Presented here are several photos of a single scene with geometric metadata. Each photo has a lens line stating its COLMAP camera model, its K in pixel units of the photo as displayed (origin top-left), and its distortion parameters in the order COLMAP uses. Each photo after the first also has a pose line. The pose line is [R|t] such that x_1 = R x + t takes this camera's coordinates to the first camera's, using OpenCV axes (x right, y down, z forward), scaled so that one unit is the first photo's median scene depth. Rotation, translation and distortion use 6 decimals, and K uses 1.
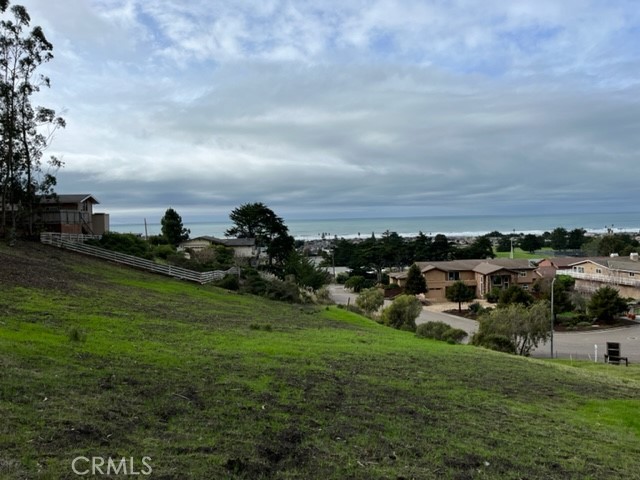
lens RADIAL K [[484.0, 0, 322.1], [0, 484.0, 242.0], [0, 0, 1]] dist [0.065661, -0.086658]
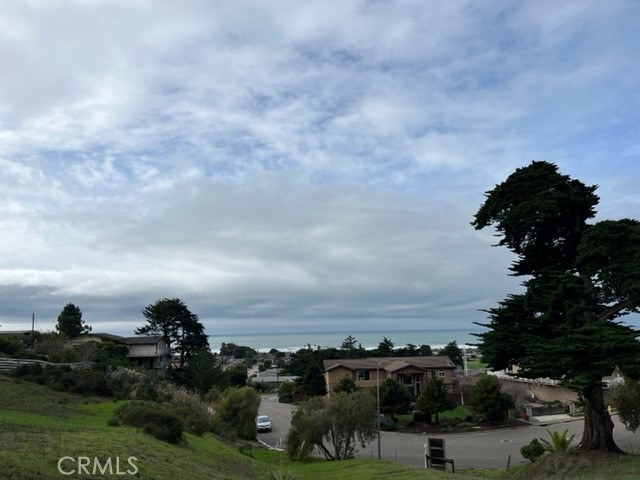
lens RADIAL K [[484.0, 0, 318.0], [0, 484.0, 239.7], [0, 0, 1]] dist [0.065661, -0.086658]
pose [[0.999597, -0.007112, -0.027465, 0.315395], [0.000353, 0.971115, -0.238612, 0.060523], [0.028369, 0.238506, 0.970727, 0.115664]]
